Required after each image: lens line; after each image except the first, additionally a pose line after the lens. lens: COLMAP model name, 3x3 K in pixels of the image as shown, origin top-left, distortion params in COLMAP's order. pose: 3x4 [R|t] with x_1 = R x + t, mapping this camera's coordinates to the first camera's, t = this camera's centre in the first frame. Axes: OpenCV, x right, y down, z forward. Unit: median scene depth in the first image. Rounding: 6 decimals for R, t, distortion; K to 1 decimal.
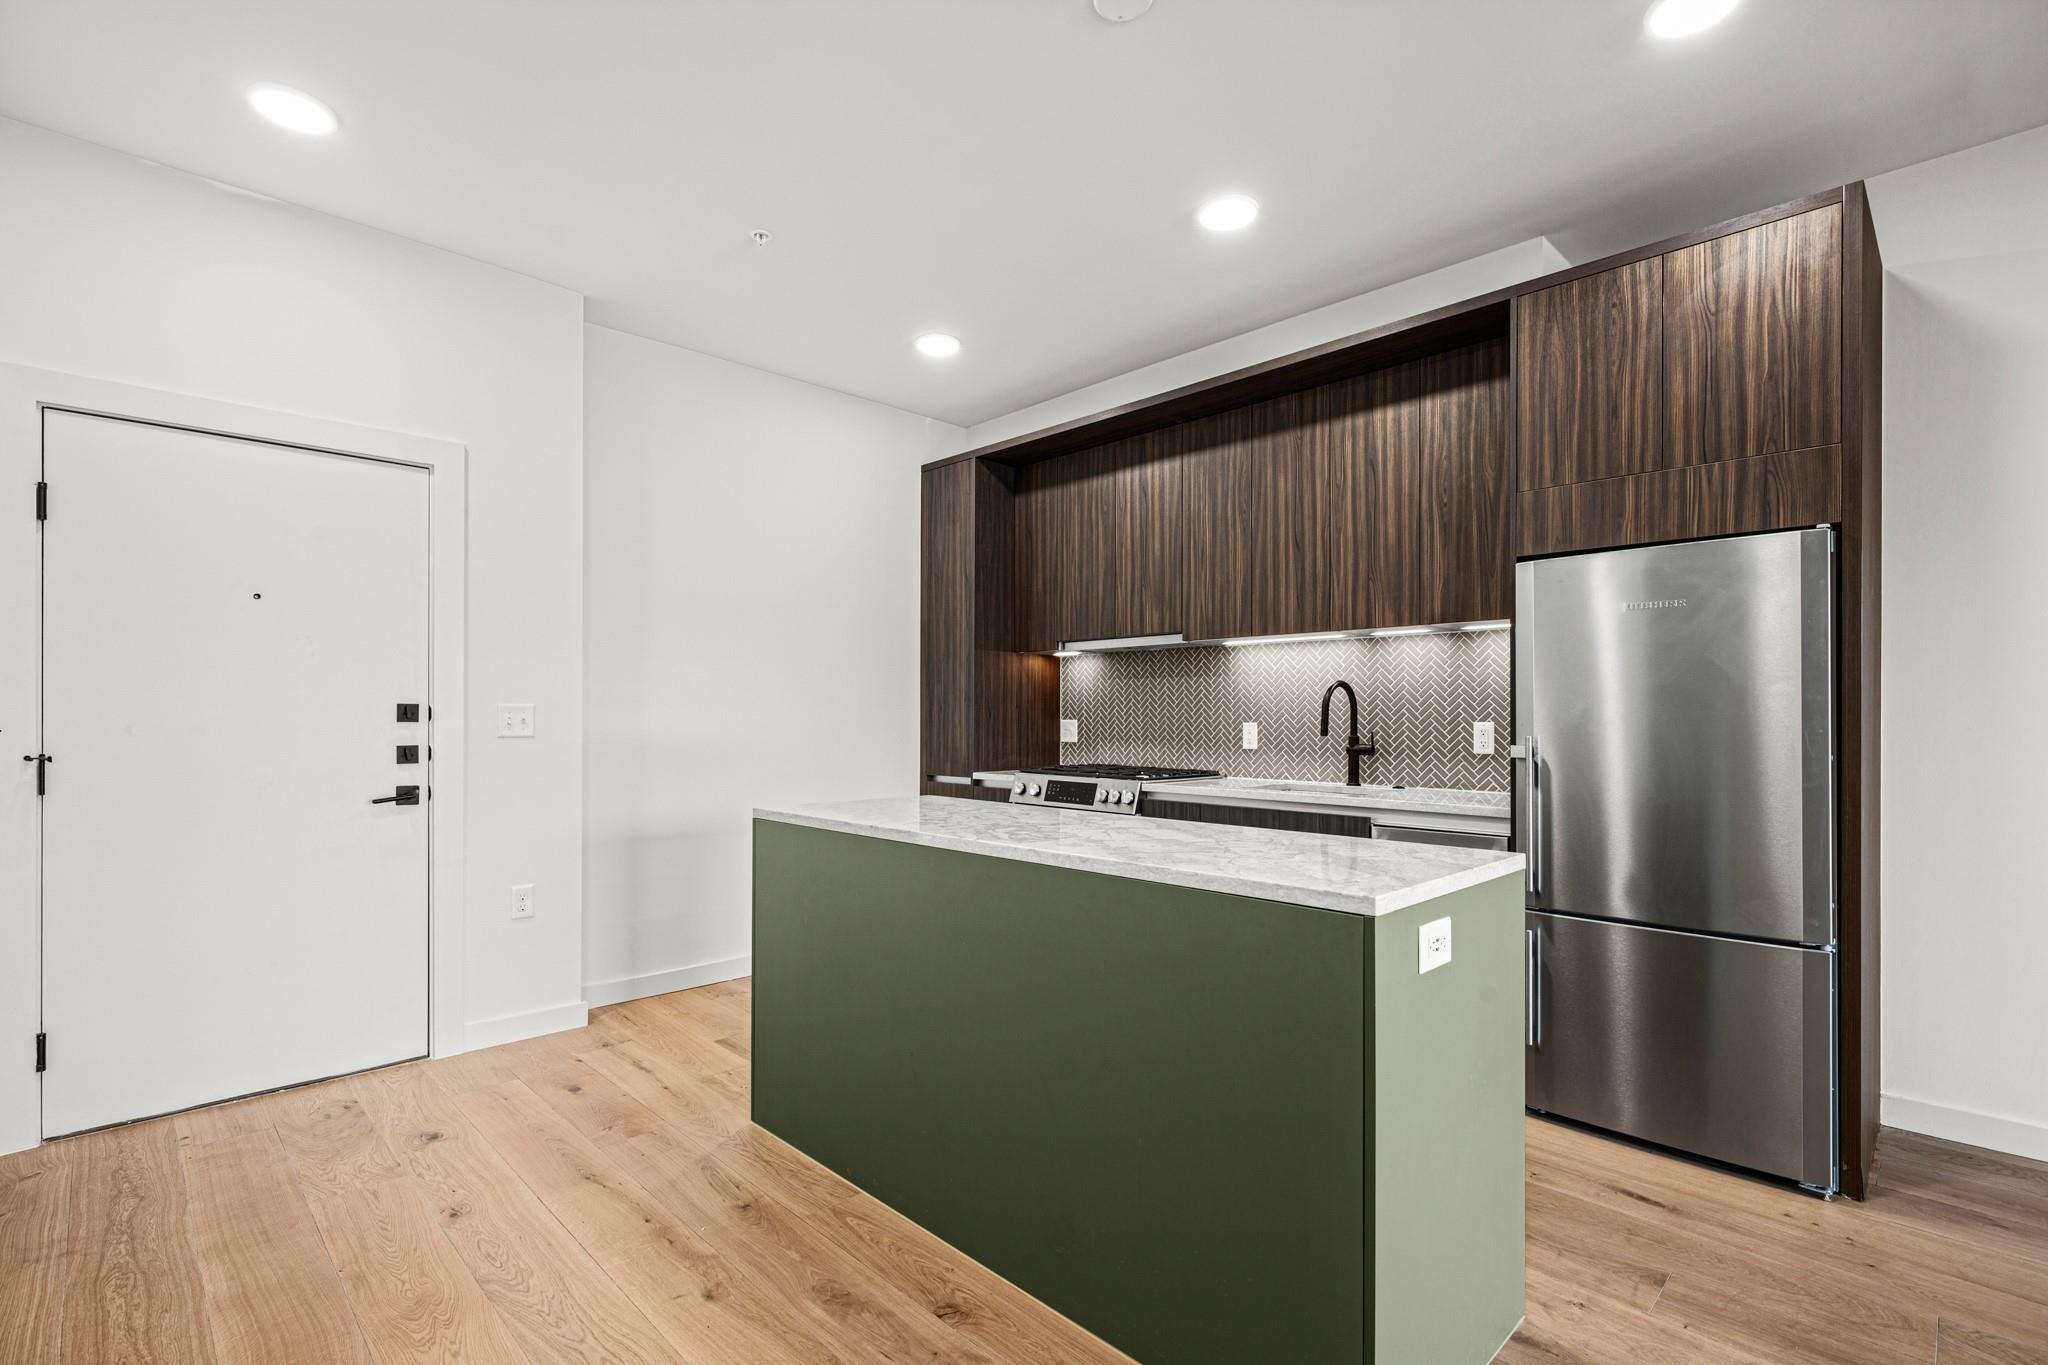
lens RADIAL K [[934.7, 0, 1030.3], [0, 934.7, 712.2], [0, 0, 1]] dist [0.012554, -0.001972]
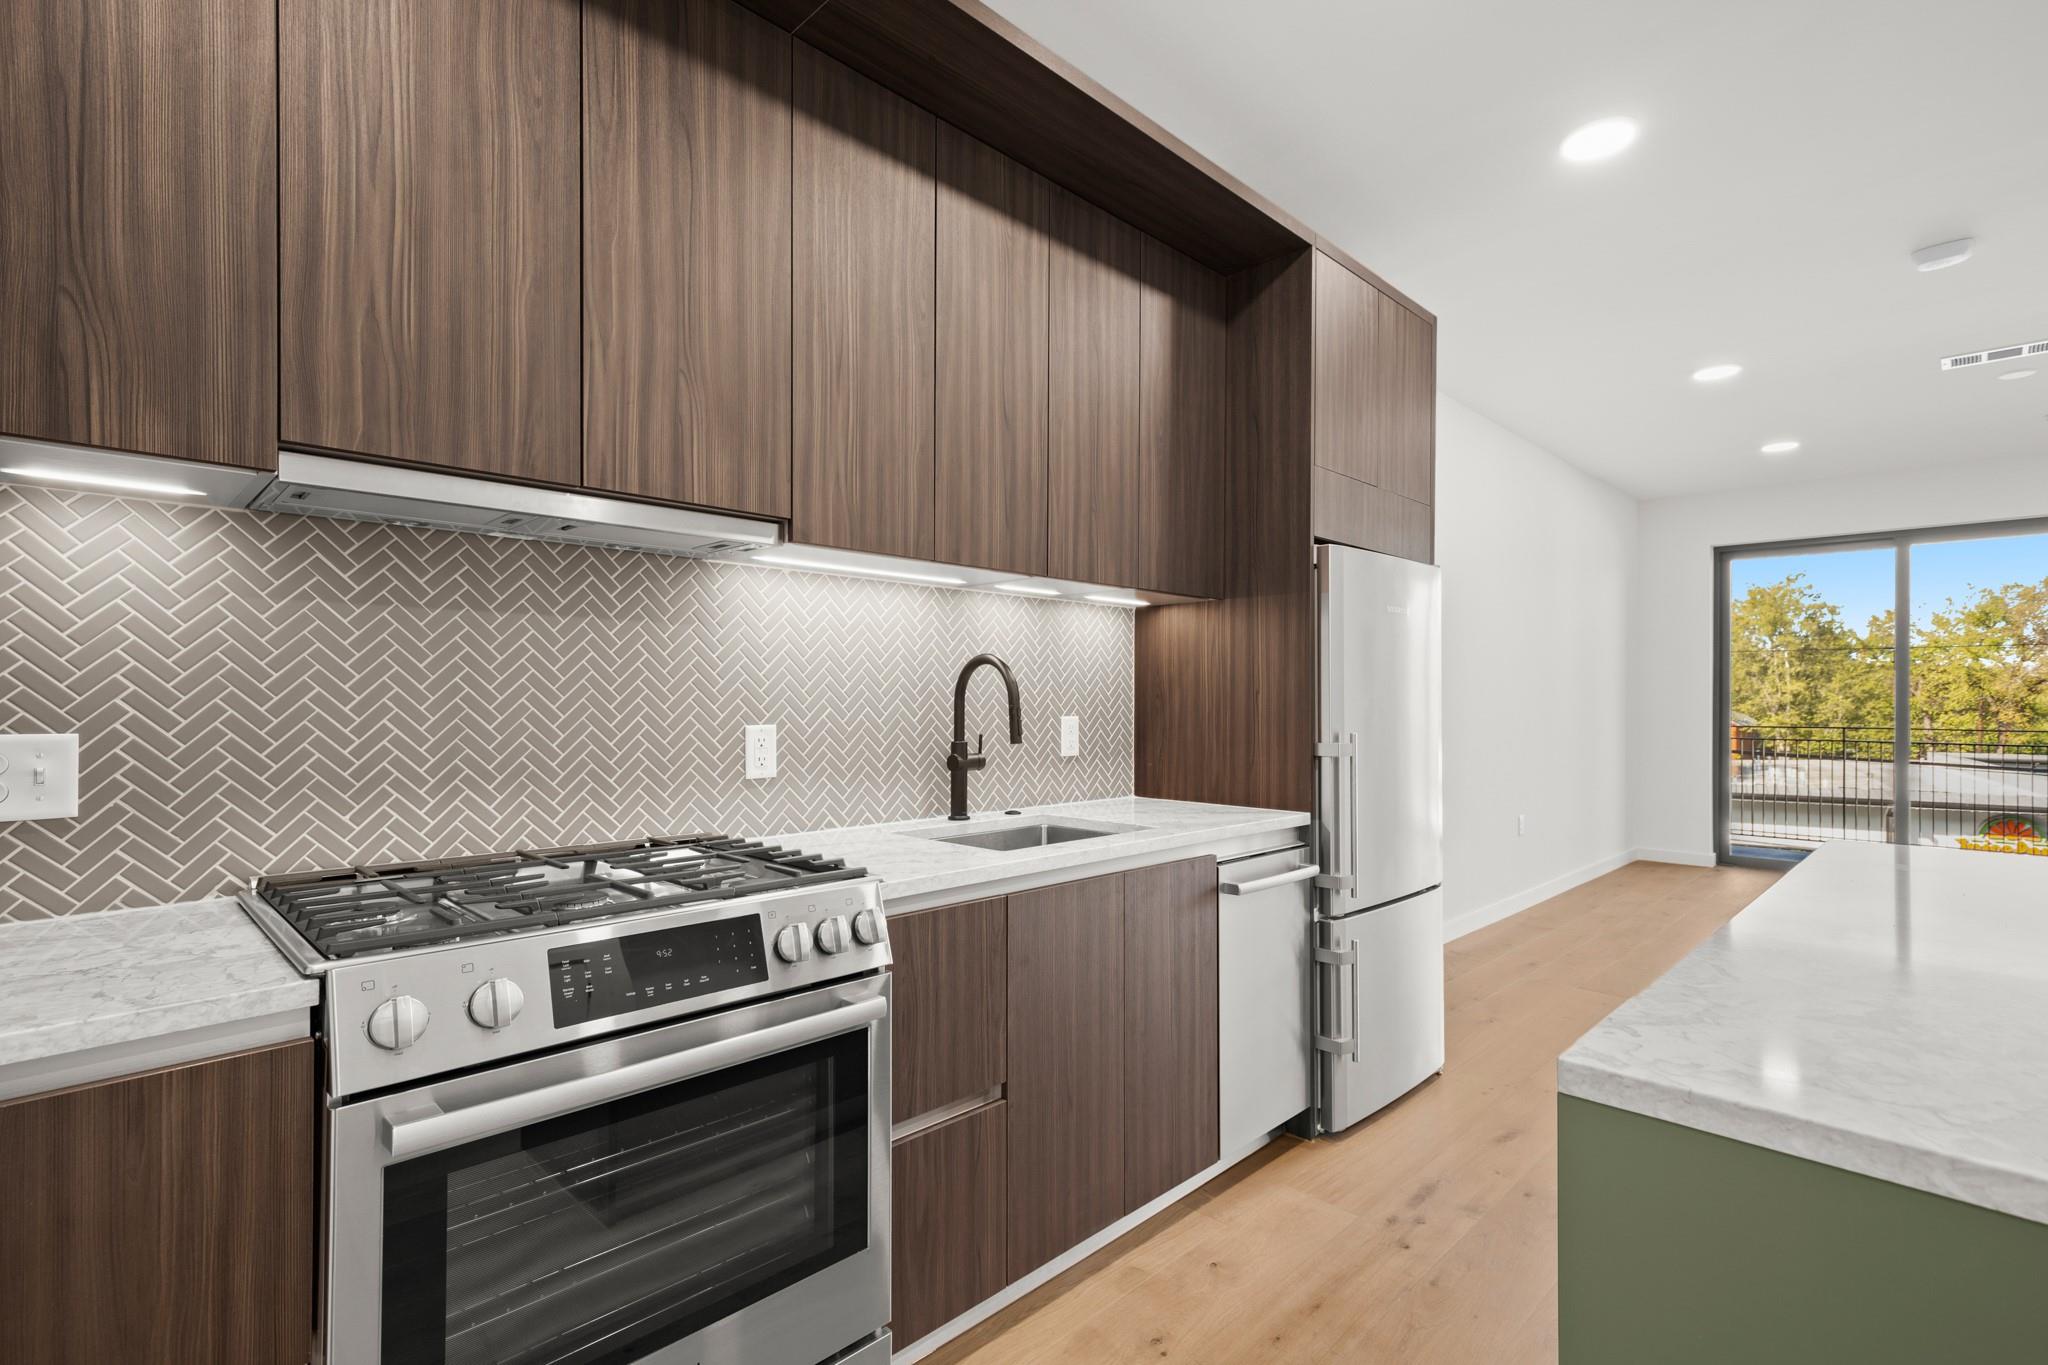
lens RADIAL K [[934.7, 0, 1022.5], [0, 934.7, 699.4], [0, 0, 1]] dist [0.012554, -0.001972]
pose [[0.008345, -0.003343, 0.999960, -0.299407], [-0.007236, 0.999968, 0.003404, -0.005859], [-0.999939, -0.007265, 0.008321, 0.979272]]
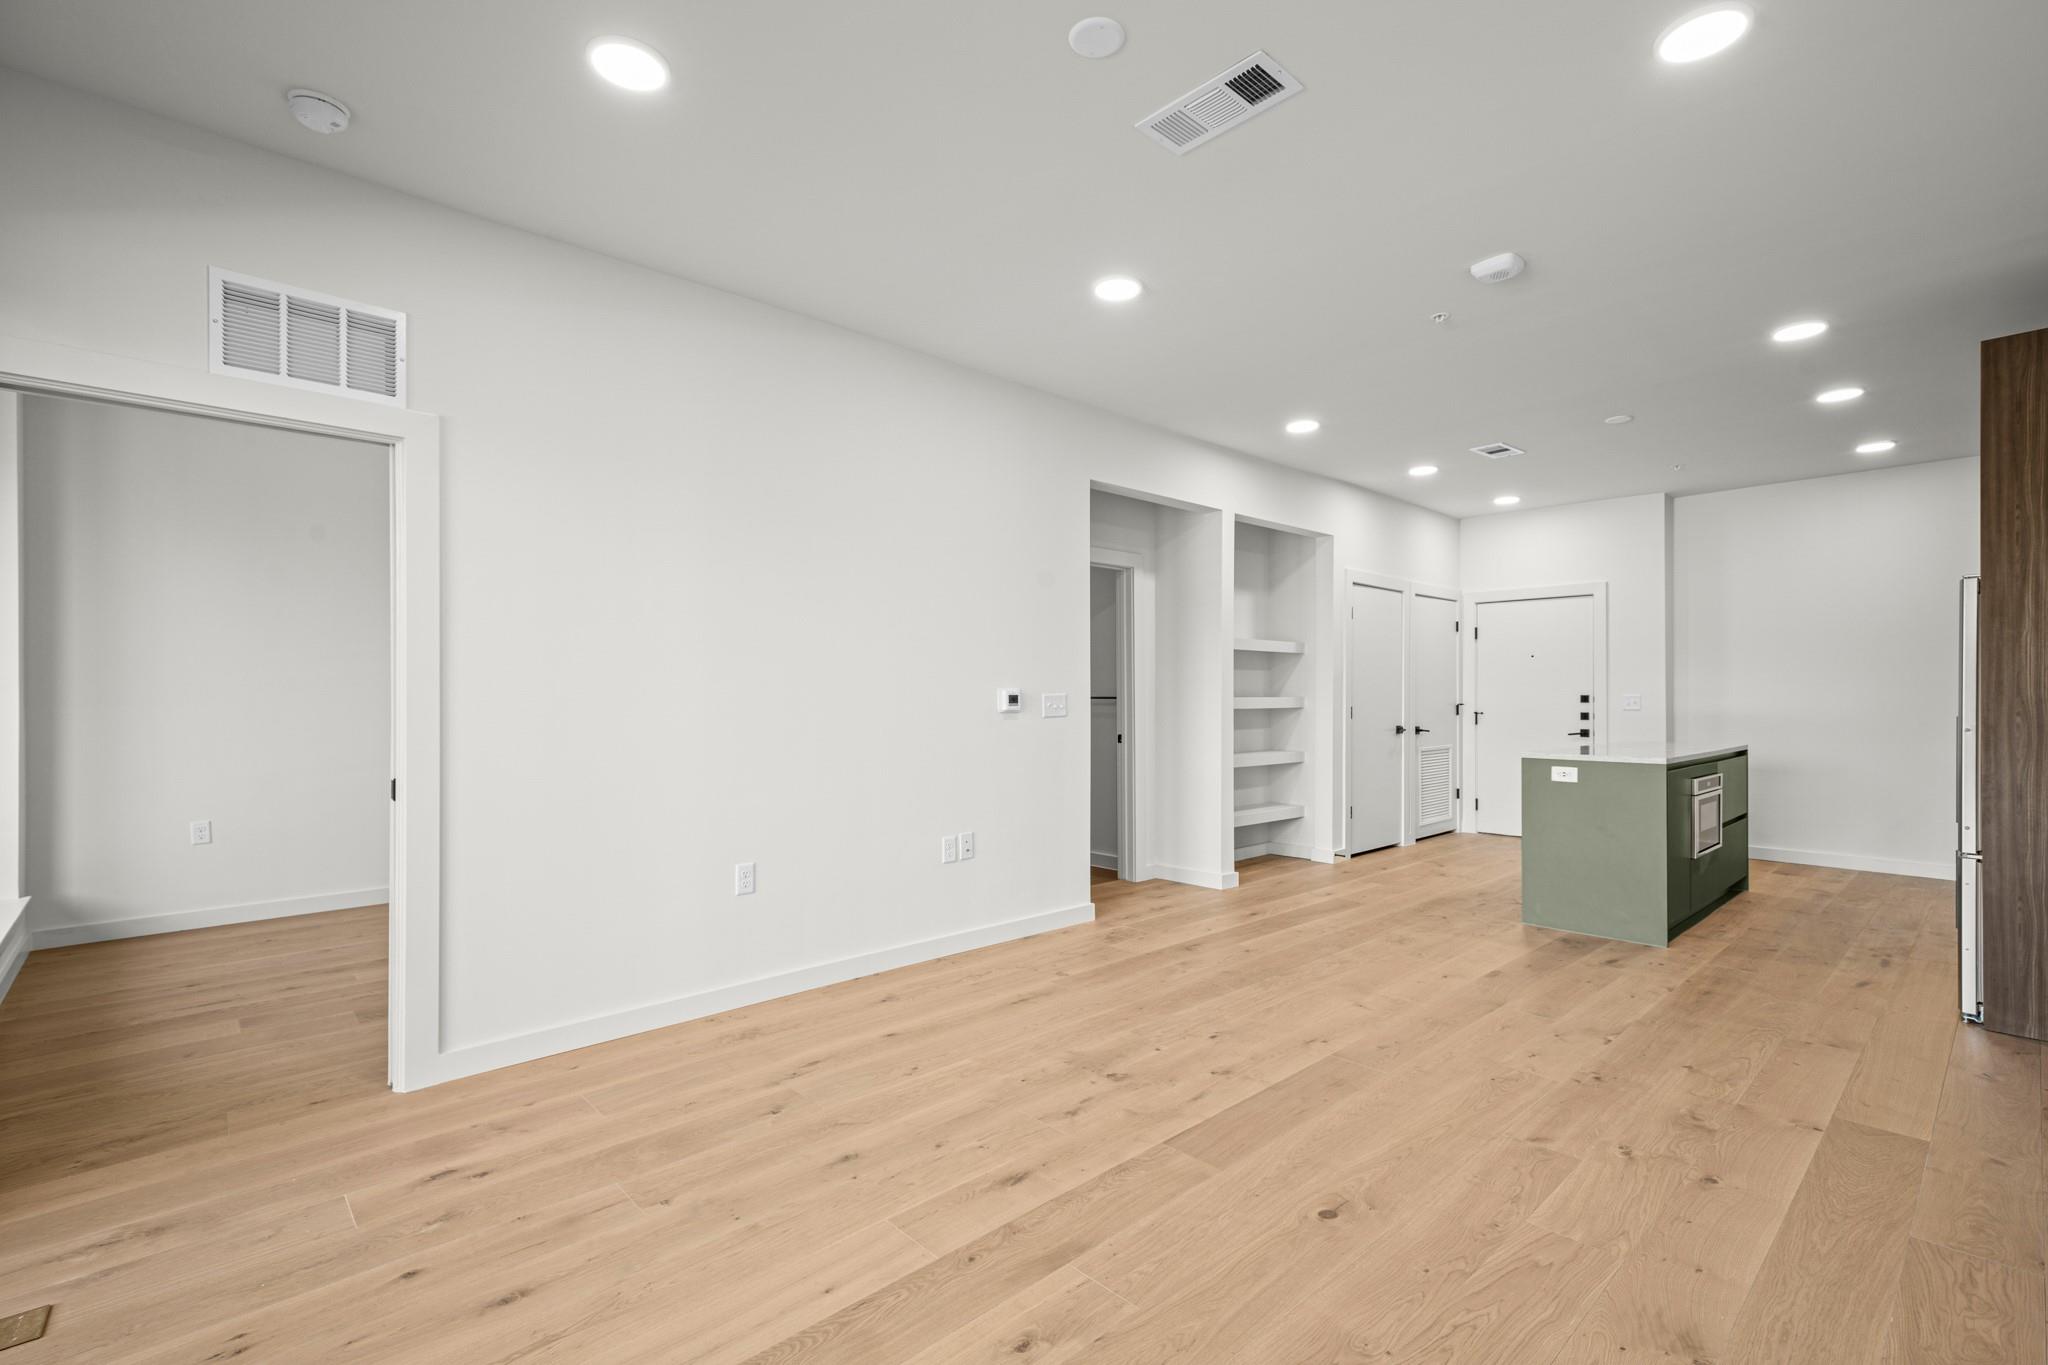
lens RADIAL K [[934.7, 0, 1053.2], [0, 934.7, 678.1], [0, 0, 1]] dist [0.012554, -0.001972]
pose [[-0.012461, -0.020318, -0.999716, 1.486515], [0.003189, 0.999788, -0.020359, -0.005653], [0.999917, -0.003442, -0.012393, -0.272774]]
